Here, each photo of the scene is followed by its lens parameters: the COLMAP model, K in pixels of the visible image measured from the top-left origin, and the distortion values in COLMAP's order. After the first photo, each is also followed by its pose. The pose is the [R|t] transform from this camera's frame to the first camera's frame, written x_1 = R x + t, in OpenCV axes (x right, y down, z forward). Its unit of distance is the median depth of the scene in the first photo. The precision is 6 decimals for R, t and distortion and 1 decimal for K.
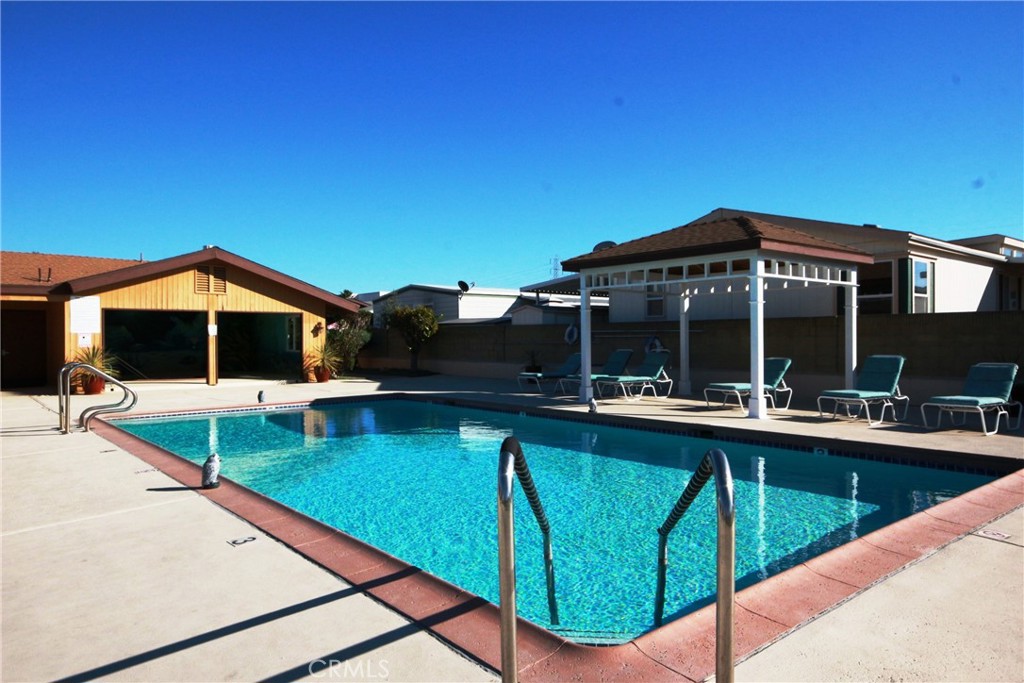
lens RADIAL K [[684.8, 0, 512.0], [0, 684.8, 341.5], [0, 0, 1]] dist [-0.001542, -0.000645]
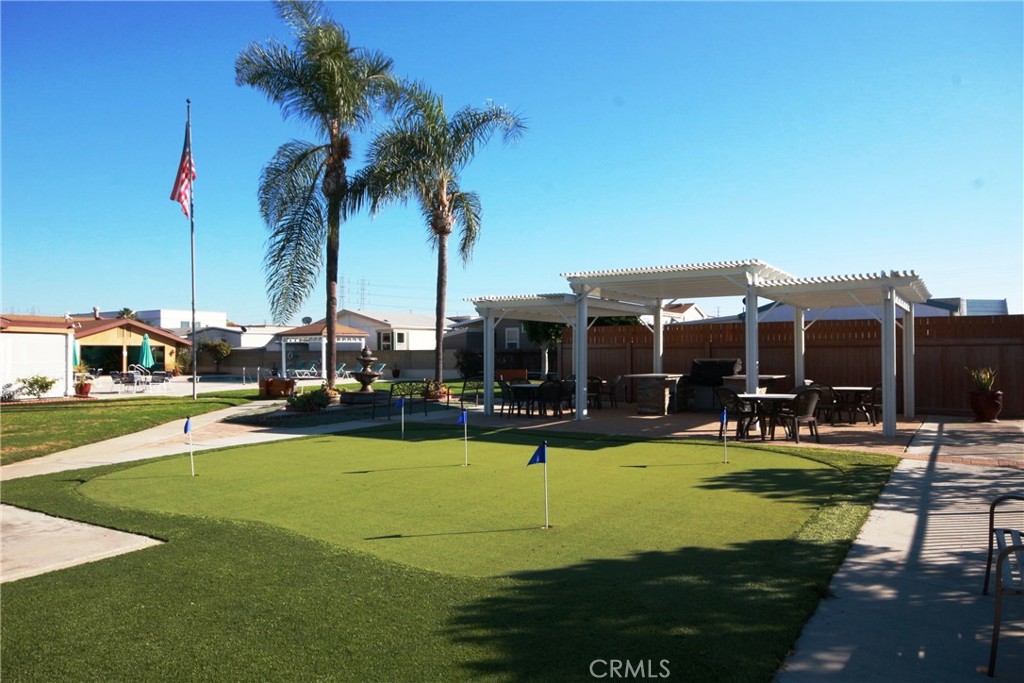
lens RADIAL K [[684.8, 0, 512.0], [0, 684.8, 341.5], [0, 0, 1]] dist [-0.001542, -0.000645]
pose [[0.954539, 0.003503, 0.298066, 0.104228], [0.002321, 0.999813, -0.019184, -0.010500], [-0.298077, 0.019004, 0.954353, -1.463237]]
